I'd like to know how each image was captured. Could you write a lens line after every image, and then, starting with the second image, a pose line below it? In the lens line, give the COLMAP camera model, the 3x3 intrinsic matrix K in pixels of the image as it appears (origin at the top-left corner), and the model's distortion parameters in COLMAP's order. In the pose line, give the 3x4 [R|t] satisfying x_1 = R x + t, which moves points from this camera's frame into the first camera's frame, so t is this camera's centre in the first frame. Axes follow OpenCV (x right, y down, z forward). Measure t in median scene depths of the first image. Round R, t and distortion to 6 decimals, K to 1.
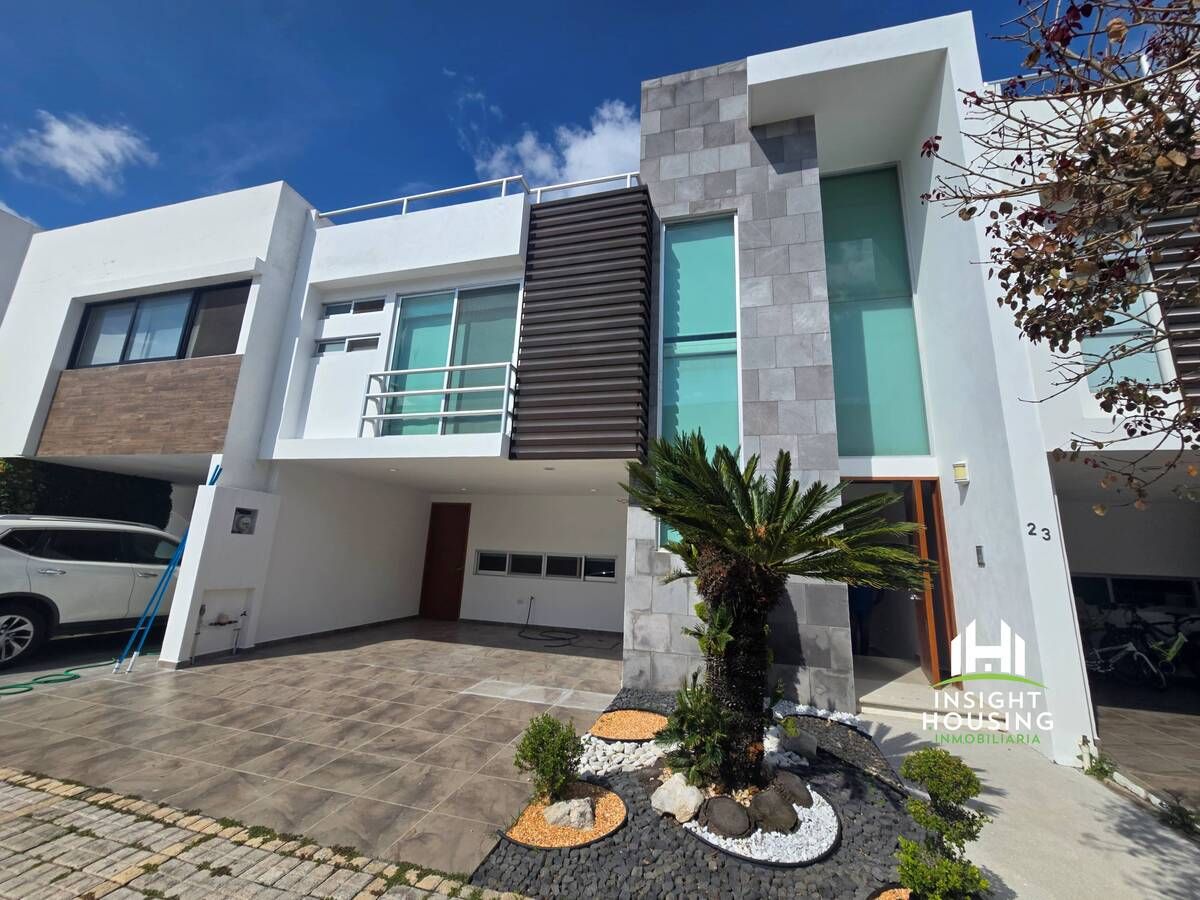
lens RADIAL K [[484.4, 0, 603.2], [0, 484.4, 444.0], [0, 0, 1]] dist [0.003865, 0.000652]
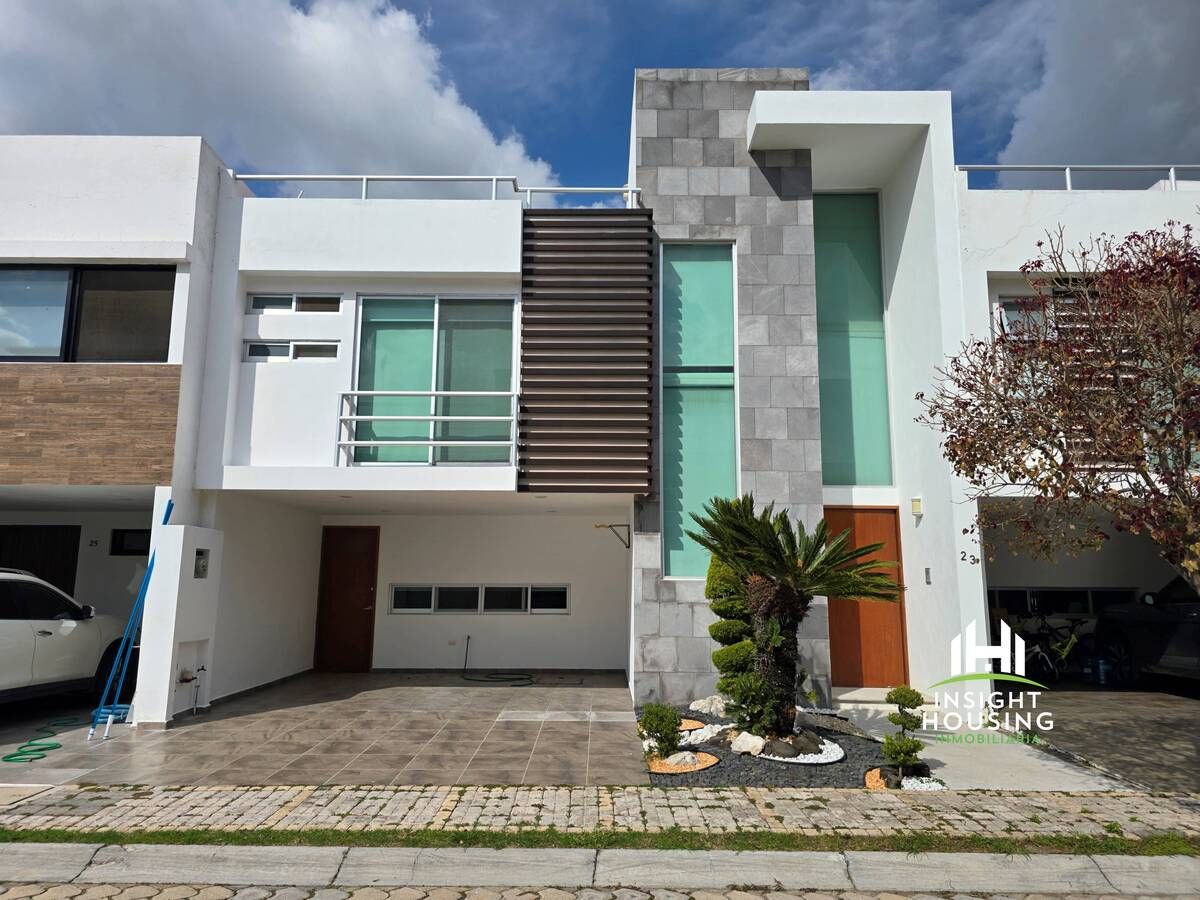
lens RADIAL K [[796.7, 0, 595.7], [0, 796.7, 453.8], [0, 0, 1]] dist [0.073341, -0.002798]
pose [[0.965183, 0.005869, 0.261509, -0.425432], [-0.024995, 0.997243, 0.069872, -0.149348], [-0.260378, -0.073975, 0.962669, -0.540976]]
